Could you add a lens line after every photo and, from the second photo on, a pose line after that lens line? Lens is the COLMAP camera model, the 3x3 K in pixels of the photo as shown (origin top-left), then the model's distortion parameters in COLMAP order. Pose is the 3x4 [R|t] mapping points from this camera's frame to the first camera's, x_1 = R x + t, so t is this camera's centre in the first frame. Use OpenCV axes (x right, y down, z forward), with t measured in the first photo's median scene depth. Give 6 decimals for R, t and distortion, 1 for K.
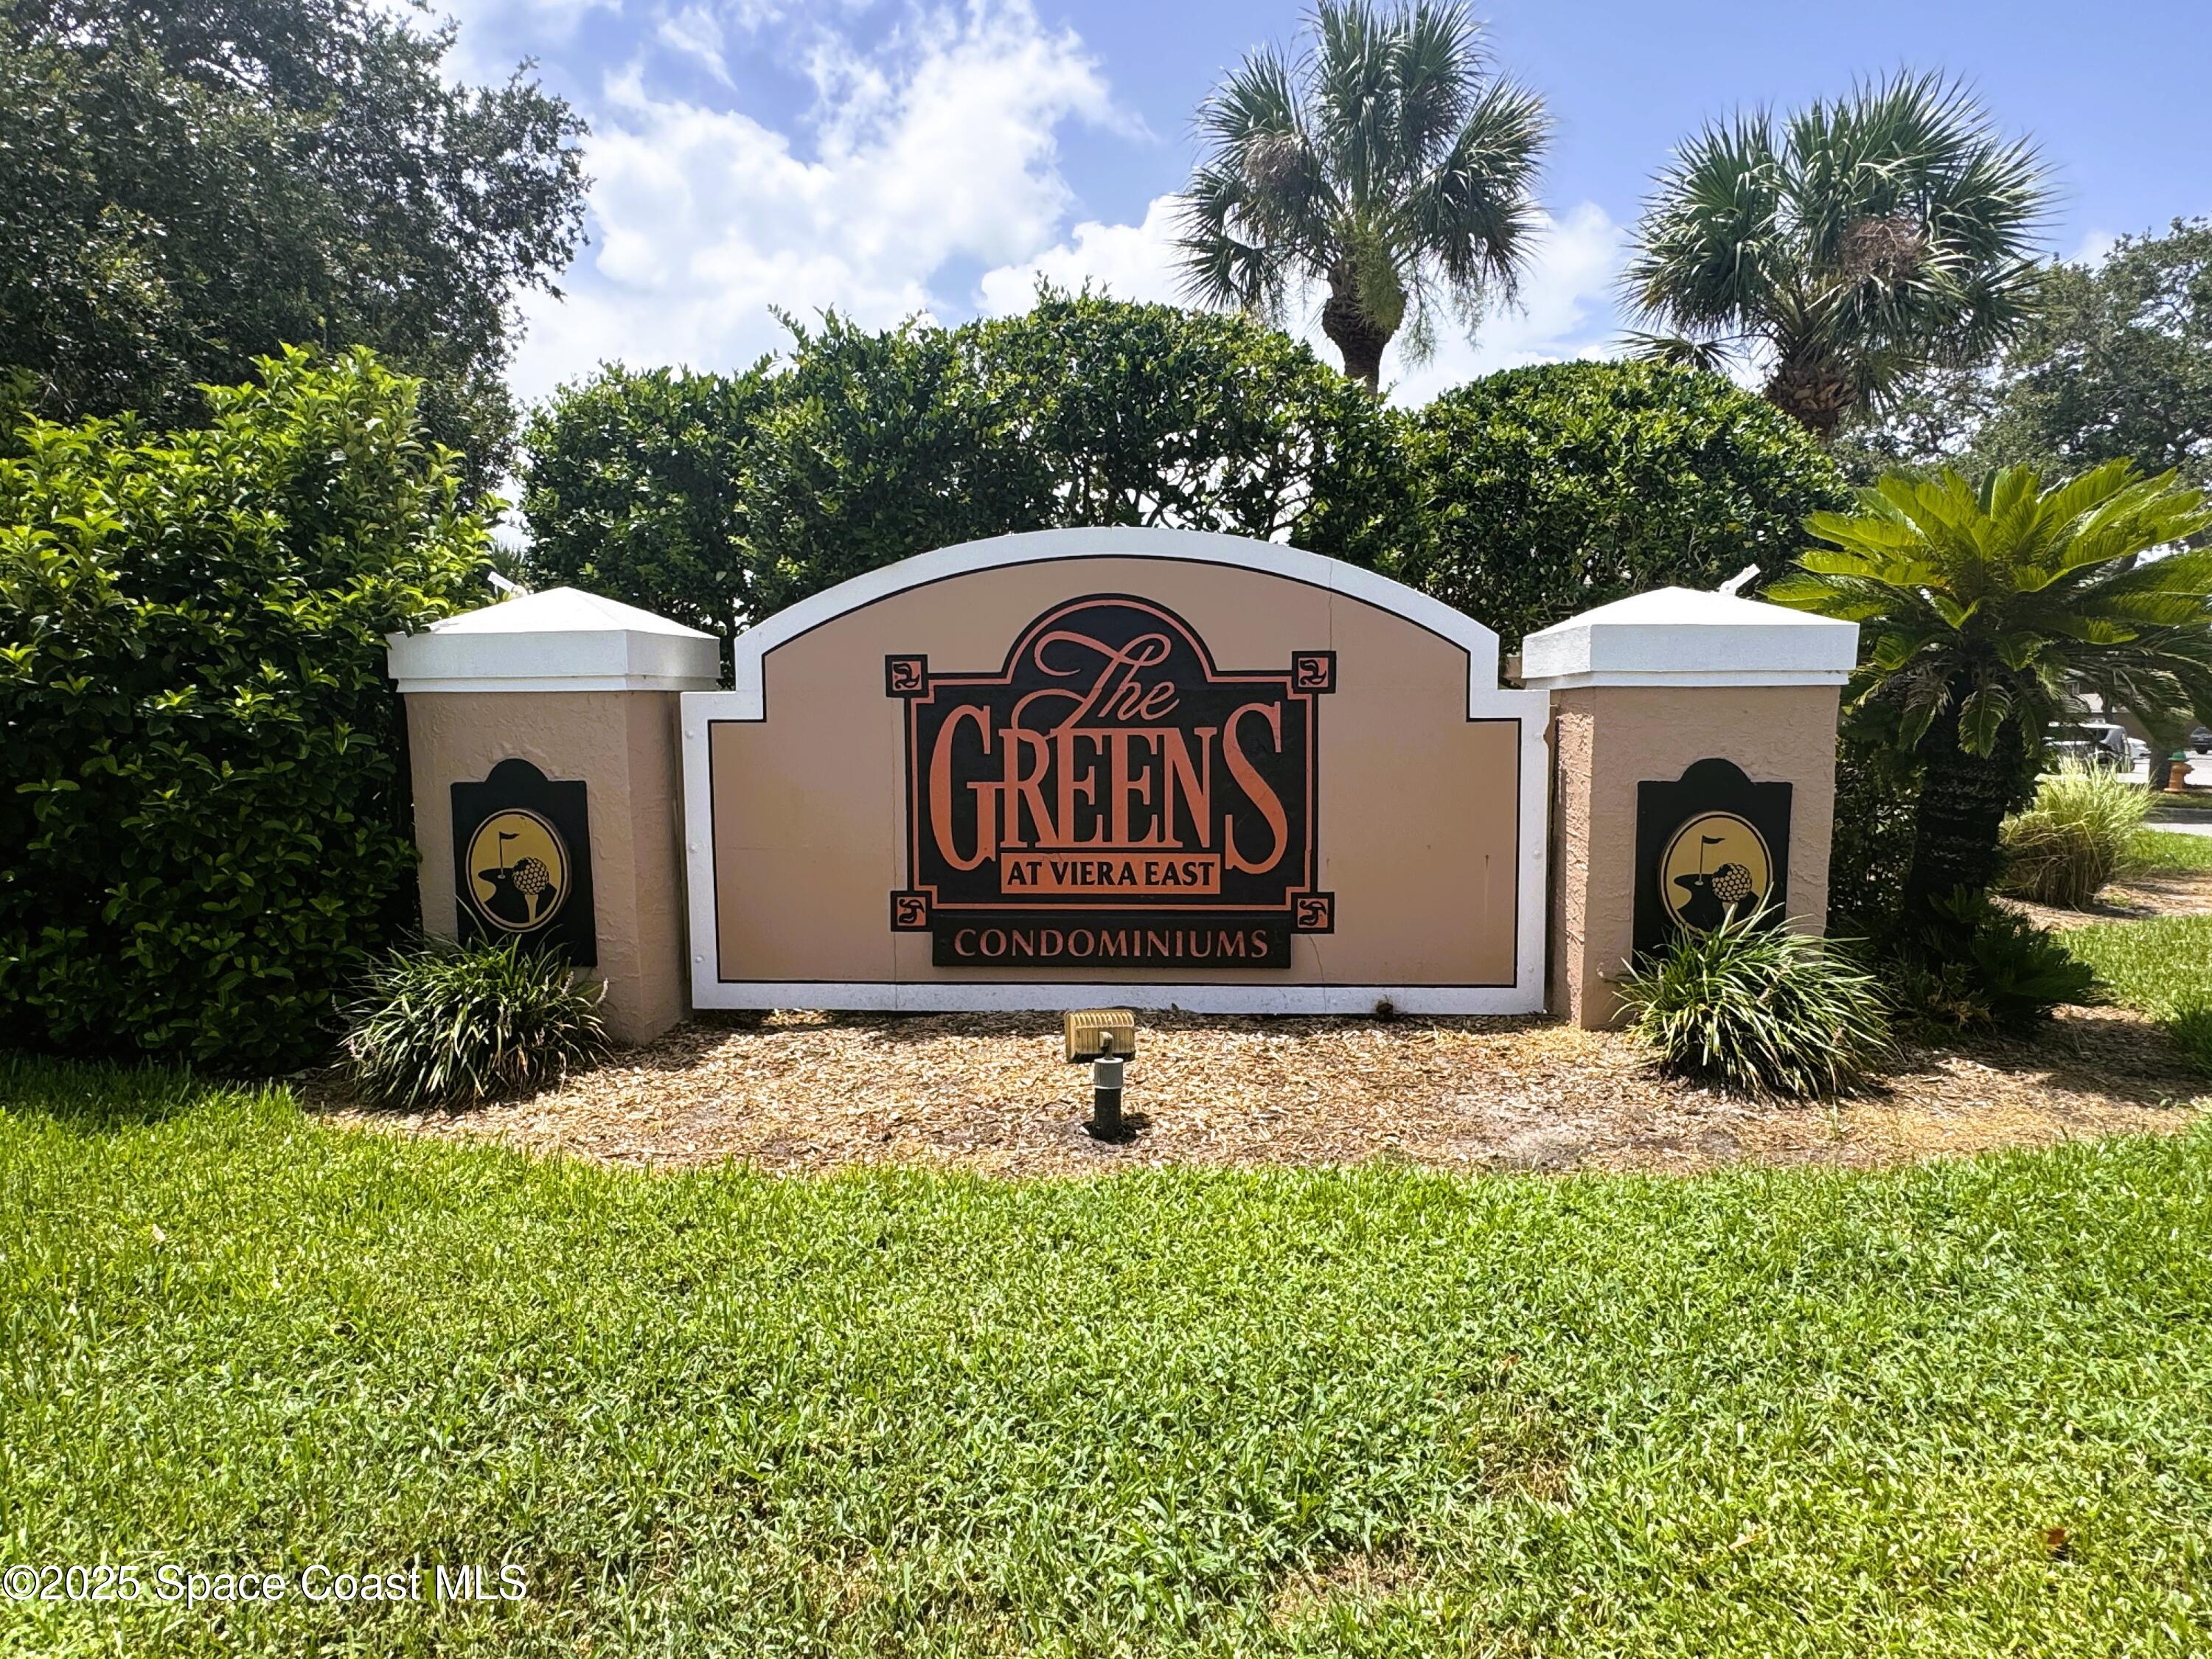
lens RADIAL K [[1316.0, 0, 1106.8], [0, 1316.0, 832.1], [0, 0, 1]] dist [-0.003883, -0.003389]
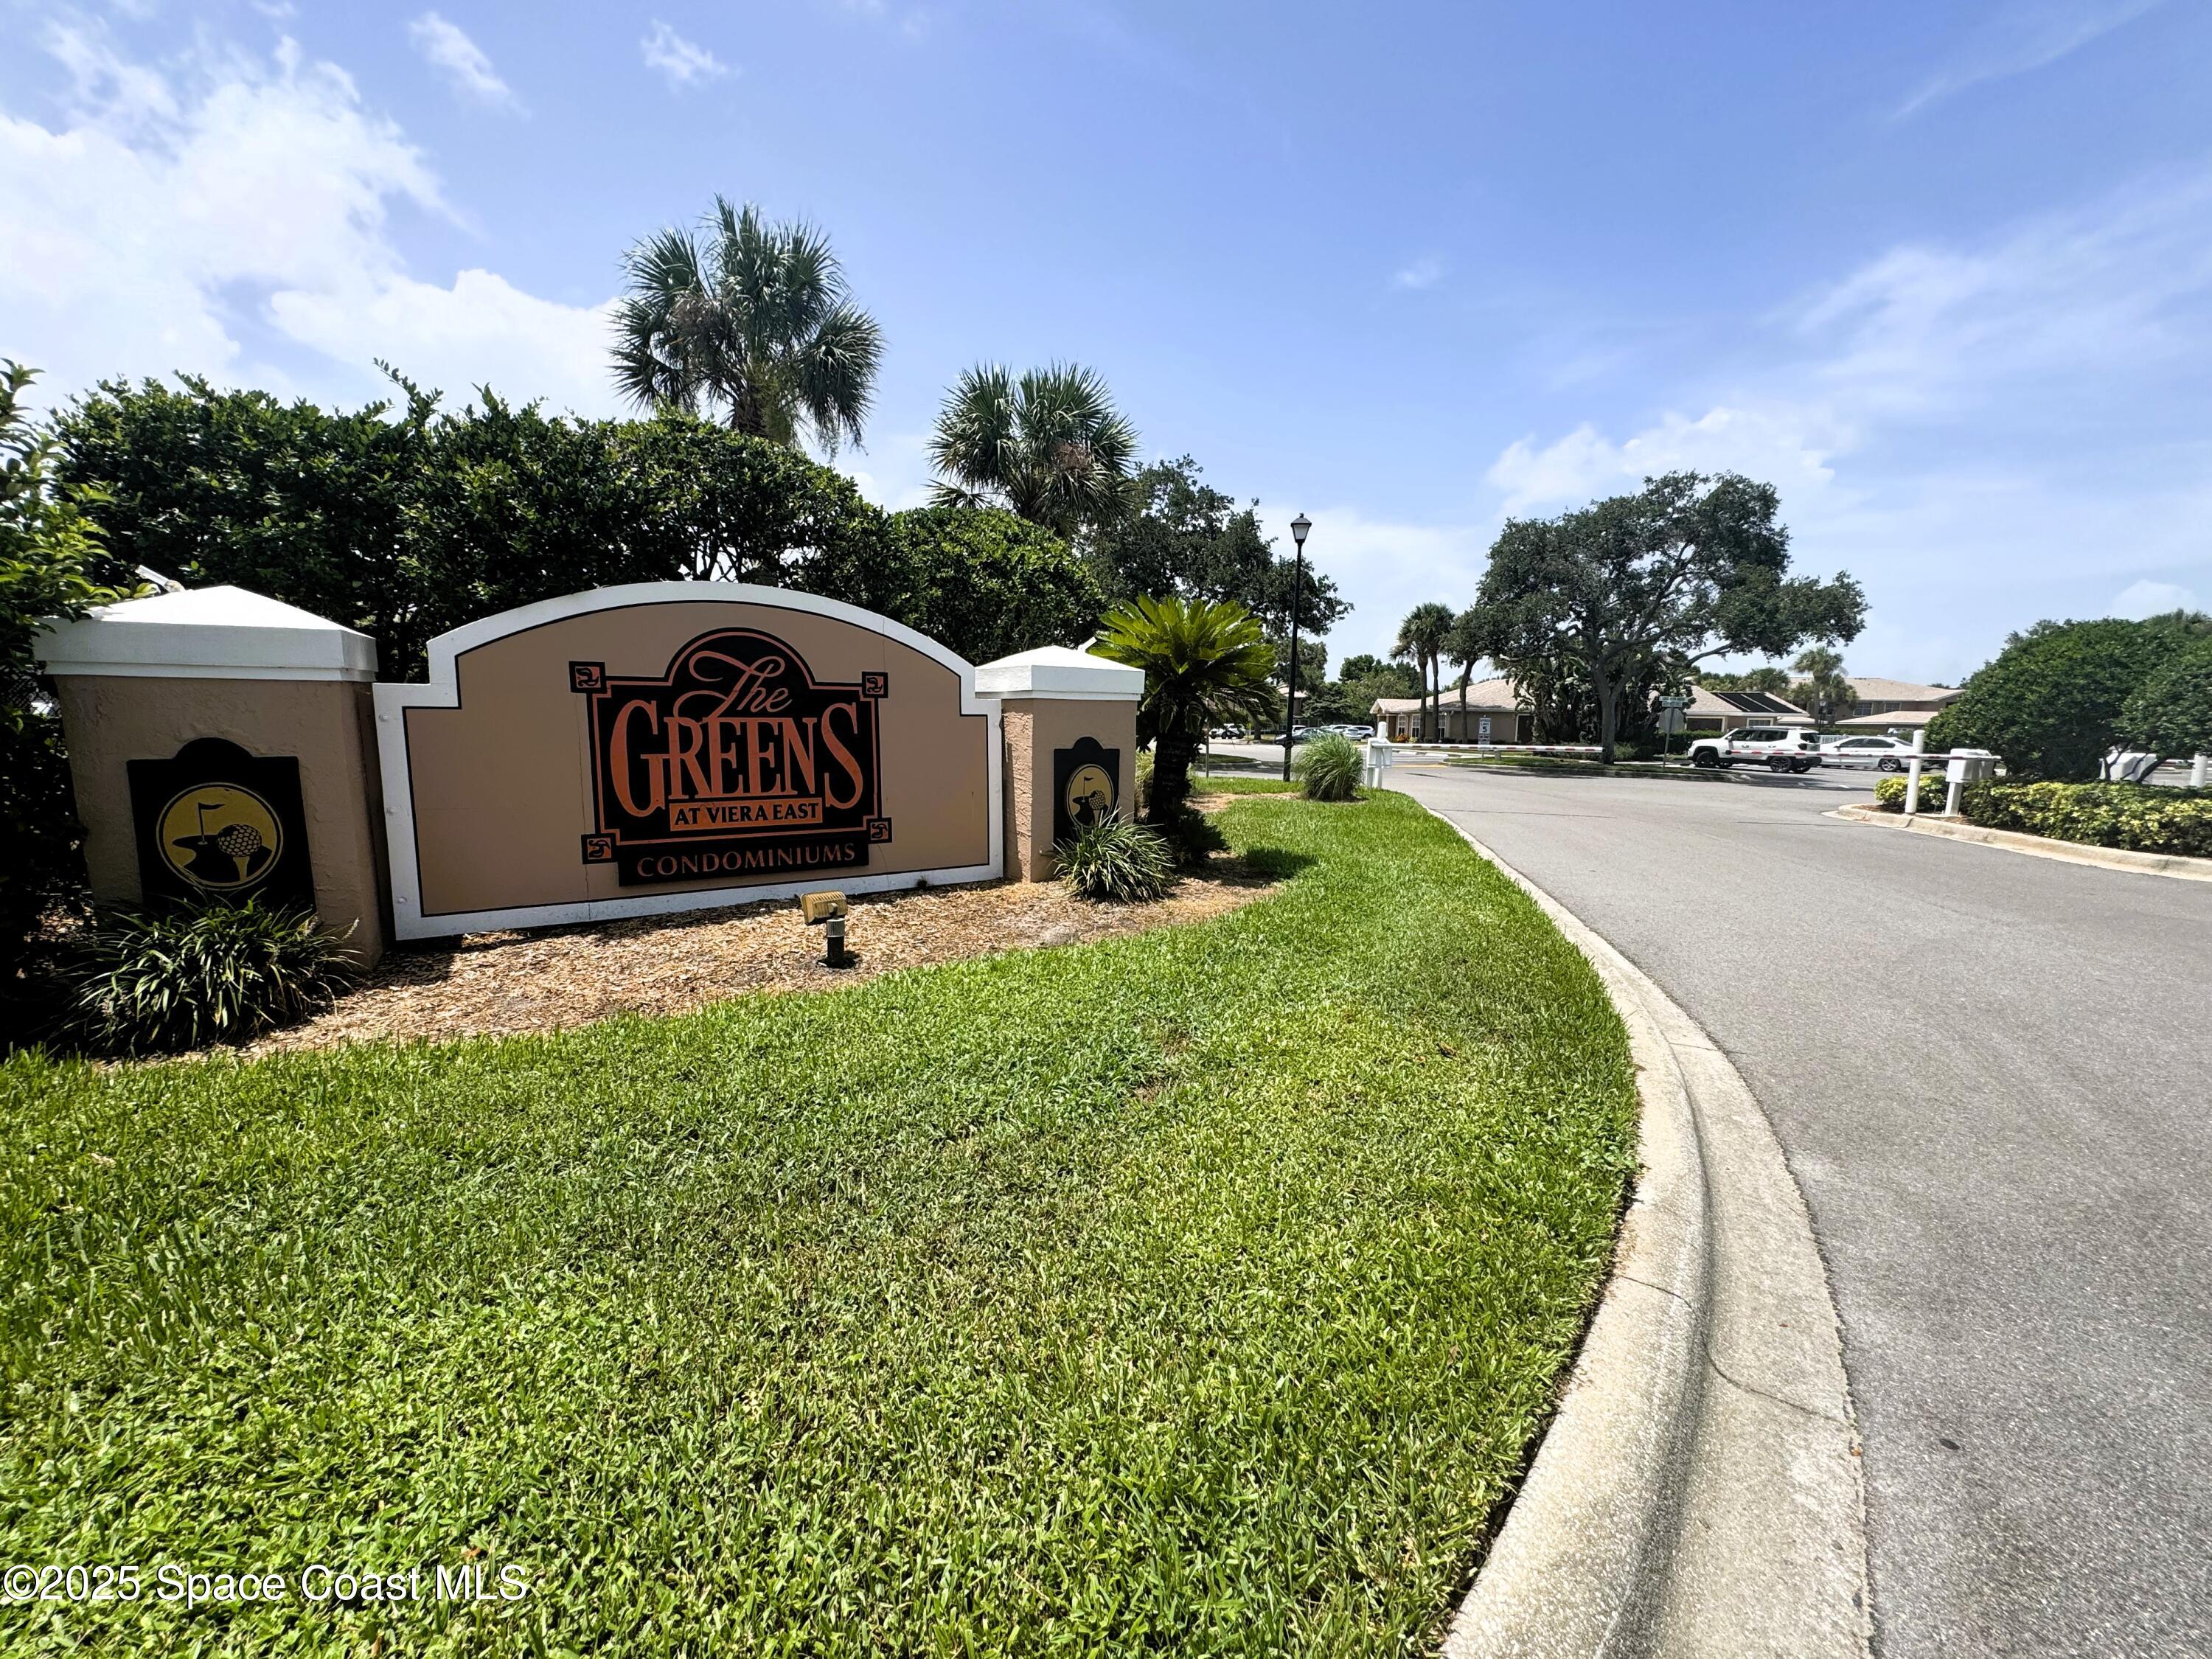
lens RADIAL K [[882.2, 0, 1101.9], [0, 882.2, 830.0], [0, 0, 1]] dist [0.000205, -0.000011]
pose [[0.803697, -0.062881, 0.591706, -0.276046], [0.036375, 0.997733, 0.056622, 0.007546], [-0.593925, -0.023984, 0.804163, -0.062525]]
